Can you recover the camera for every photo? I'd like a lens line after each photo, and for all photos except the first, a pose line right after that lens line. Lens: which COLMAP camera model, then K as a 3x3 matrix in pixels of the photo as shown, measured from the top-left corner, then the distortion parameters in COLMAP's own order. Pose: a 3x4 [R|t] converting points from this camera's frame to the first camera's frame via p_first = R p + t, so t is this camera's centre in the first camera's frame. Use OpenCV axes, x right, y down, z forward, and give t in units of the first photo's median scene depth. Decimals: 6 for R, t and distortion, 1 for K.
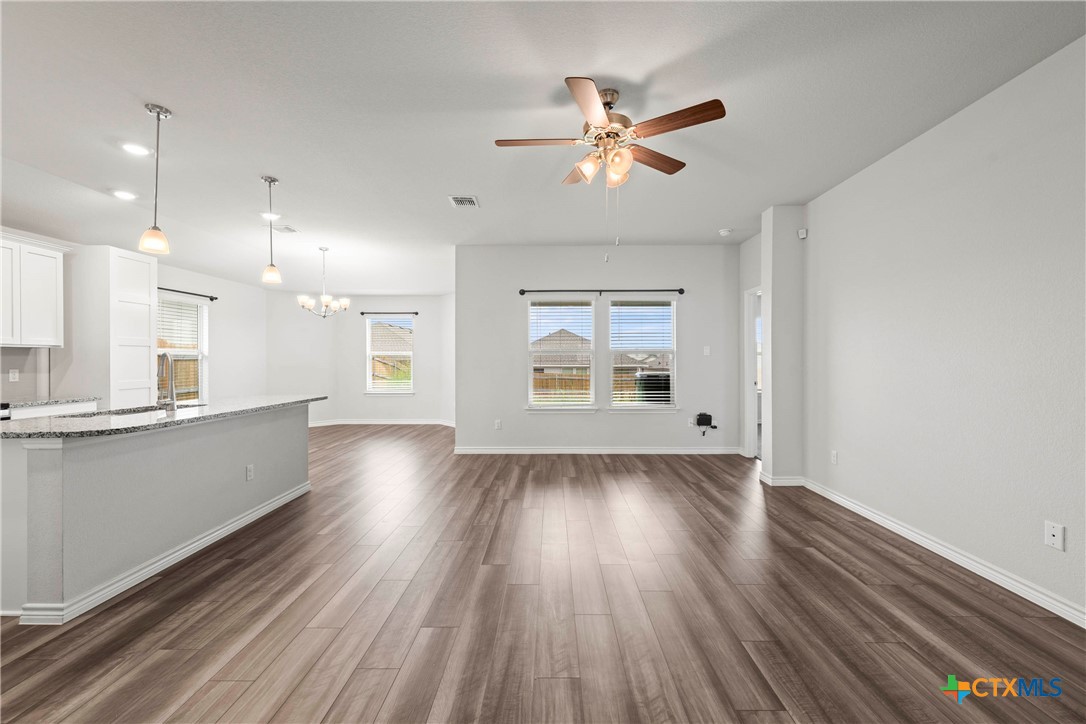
lens RADIAL K [[426.6, 0, 549.0], [0, 426.6, 362.1], [0, 0, 1]] dist [0.000260, -0.000197]
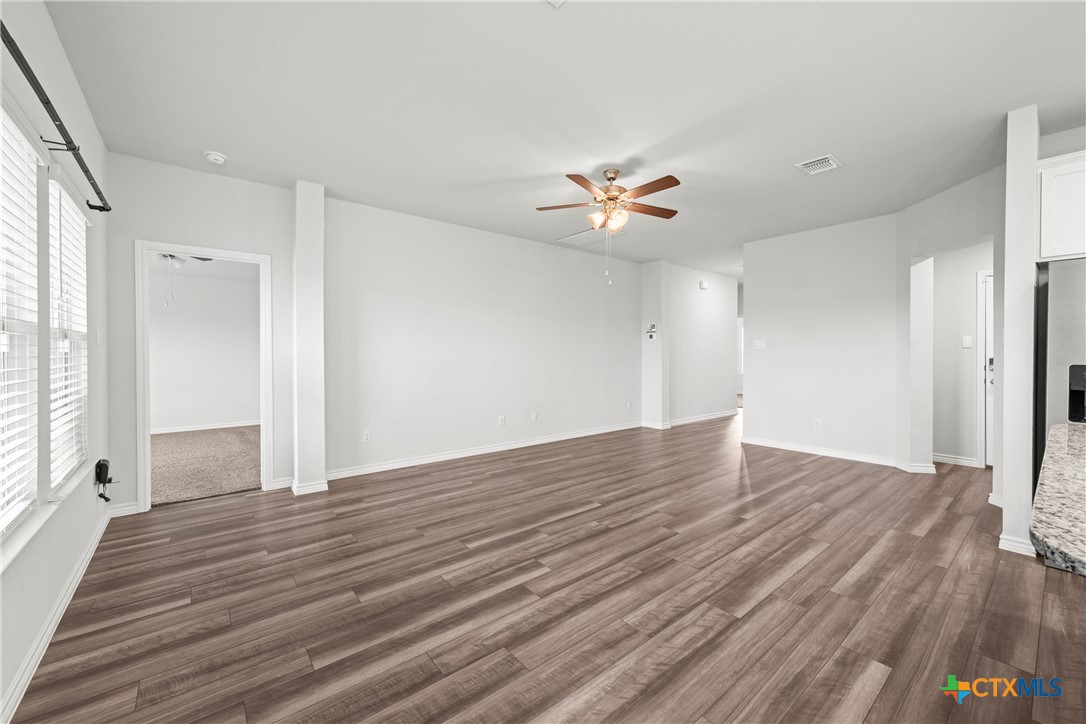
lens RADIAL K [[431.6, 0, 548.0], [0, 431.6, 355.5], [0, 0, 1]] dist [-0.000233, -0.000340]
pose [[-0.641866, -0.002992, 0.766811, -0.522998], [0.006206, 0.999939, 0.009097, -0.006330], [-0.766792, 0.010598, -0.641808, 1.288408]]
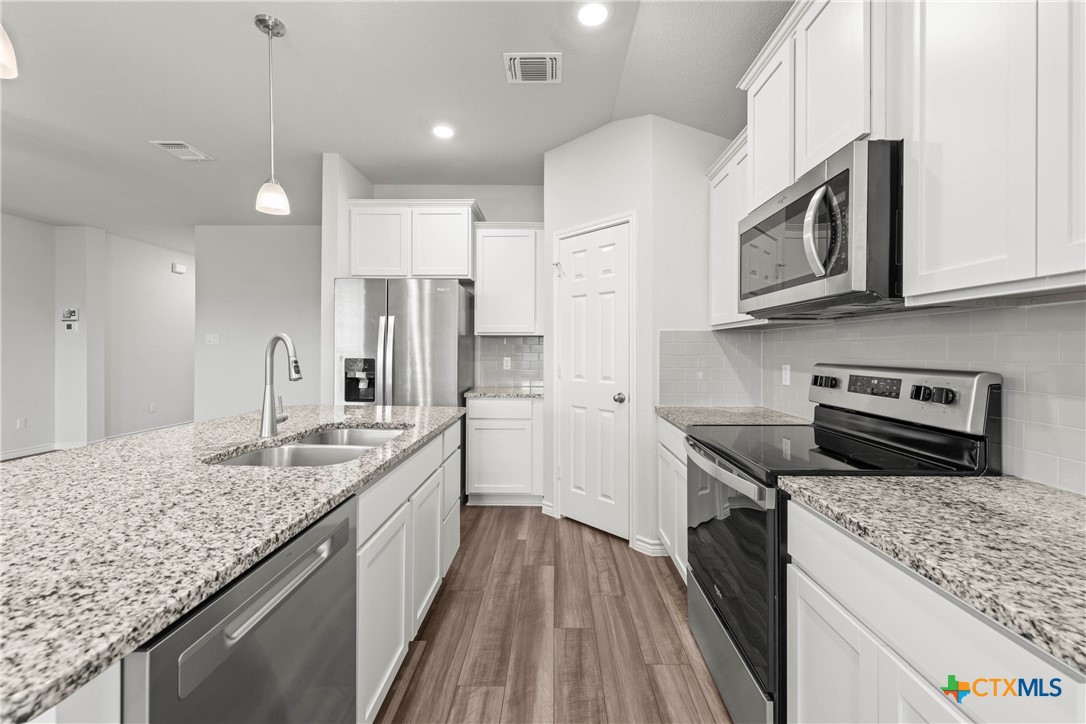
lens RADIAL K [[431.6, 0, 548.0], [0, 431.6, 355.5], [0, 0, 1]] dist [-0.000233, -0.000340]
pose [[-0.999942, -0.002422, 0.010513, -0.910060], [-0.002231, 0.999832, 0.018173, -0.003872], [-0.010556, 0.018149, -0.999780, 1.129068]]
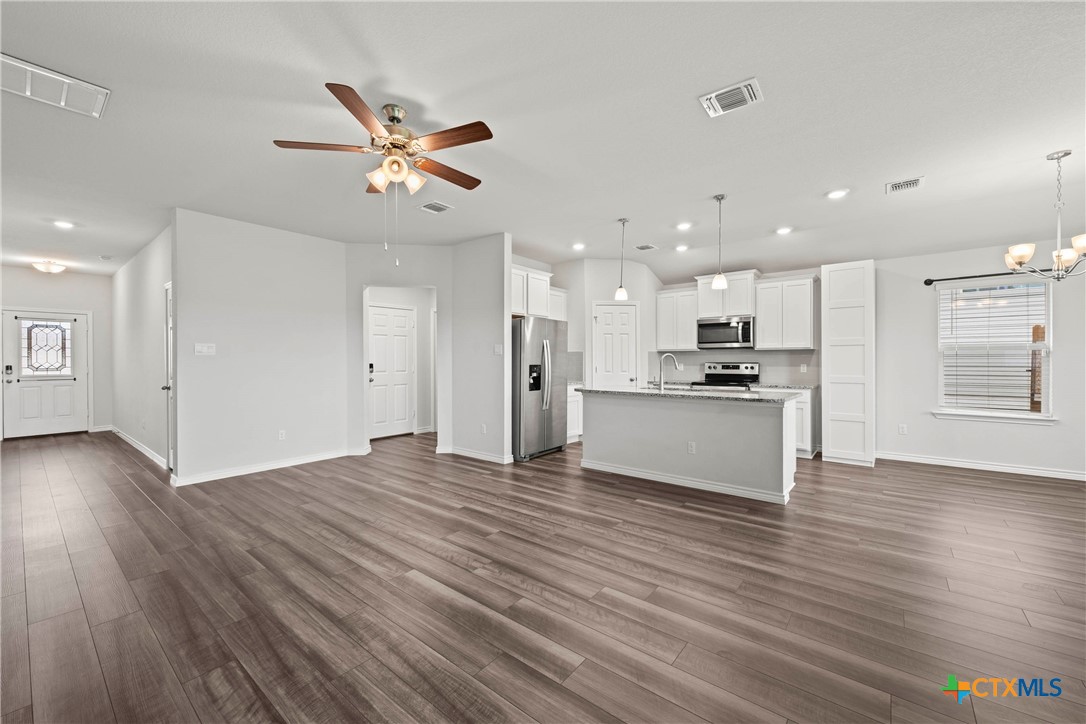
lens RADIAL K [[427.7, 0, 550.4], [0, 427.7, 360.6], [0, 0, 1]] dist [0.000725, -0.000056]
pose [[-0.616227, 0.006603, -0.787541, 0.448568], [-0.000448, 0.999962, 0.008735, -0.007670], [0.787569, 0.005736, -0.616200, 1.190117]]
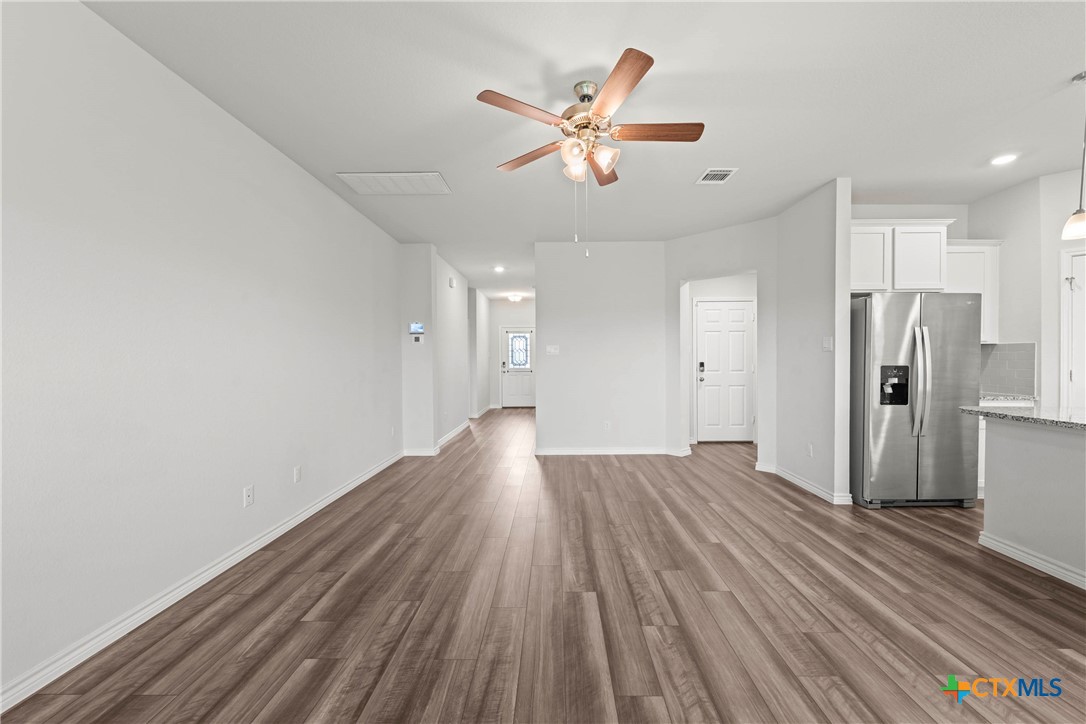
lens RADIAL K [[431.9, 0, 552.3], [0, 431.9, 363.7], [0, 0, 1]] dist [0.000298, -0.000228]
pose [[-0.999972, 0.007346, -0.001084, 0.133098], [0.007326, 0.999820, 0.017507, -0.007428], [0.001212, 0.017499, -0.999846, 1.212096]]
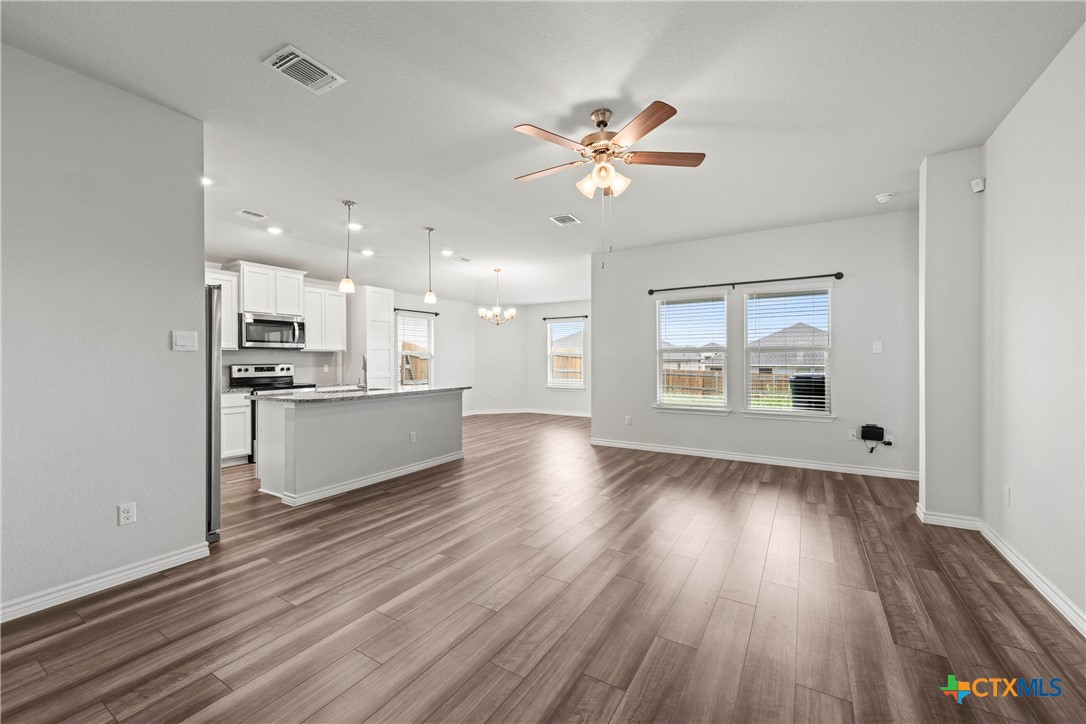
lens RADIAL K [[427.7, 0, 550.4], [0, 427.7, 360.6], [0, 0, 1]] dist [0.000725, -0.000056]
pose [[0.861706, 0.001231, -0.507407, 0.349702], [-0.001629, 0.999999, -0.000339, 0.000373], [0.507406, 0.001119, 0.861707, -0.002281]]
